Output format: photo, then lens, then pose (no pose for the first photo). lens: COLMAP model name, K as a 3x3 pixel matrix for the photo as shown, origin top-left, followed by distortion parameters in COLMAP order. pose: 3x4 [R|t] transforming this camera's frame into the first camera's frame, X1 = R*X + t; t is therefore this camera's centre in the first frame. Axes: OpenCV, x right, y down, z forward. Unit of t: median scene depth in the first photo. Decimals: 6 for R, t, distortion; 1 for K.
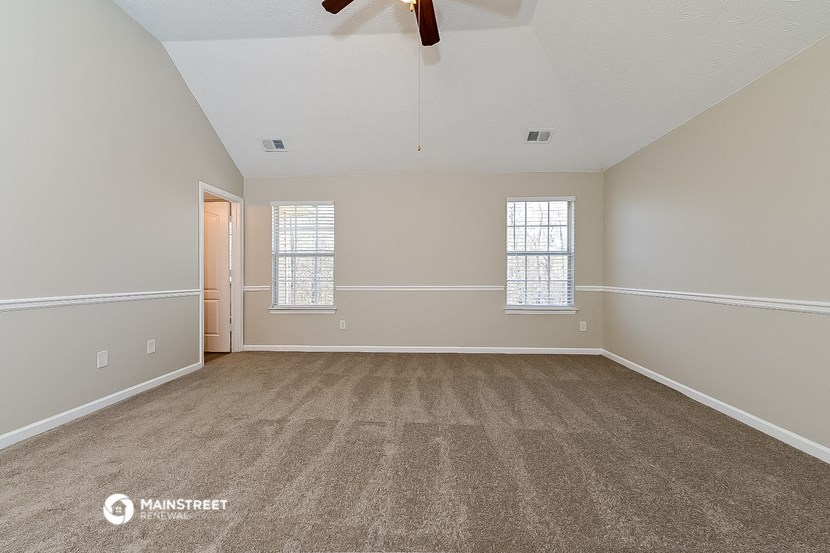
lens RADIAL K [[326.9, 0, 416.2], [0, 326.9, 272.8], [0, 0, 1]] dist [0.001923, 0.000359]
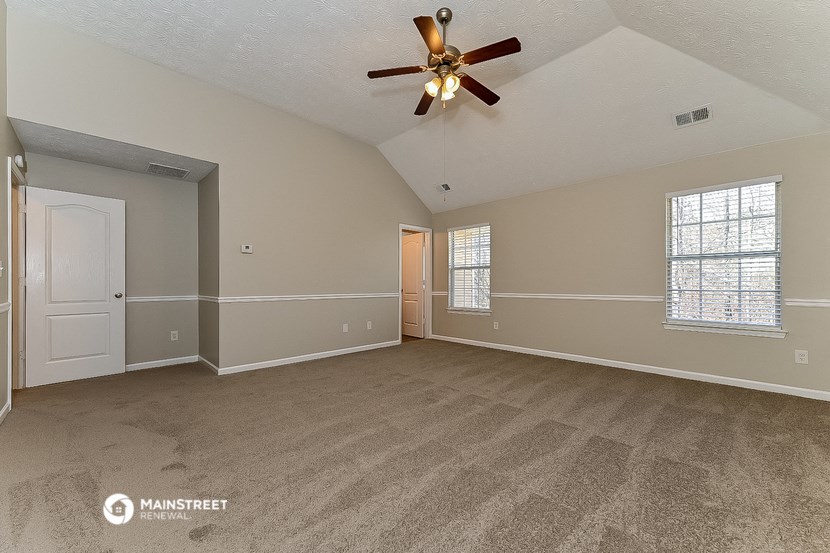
lens RADIAL K [[326.9, 0, 413.0], [0, 326.9, 278.6], [0, 0, 1]] dist [0.001923, 0.000359]
pose [[0.737800, -0.011920, -0.674914, 0.359486], [0.006111, 0.999921, -0.010979, -0.001421], [0.674992, 0.003976, 0.737814, -0.079858]]
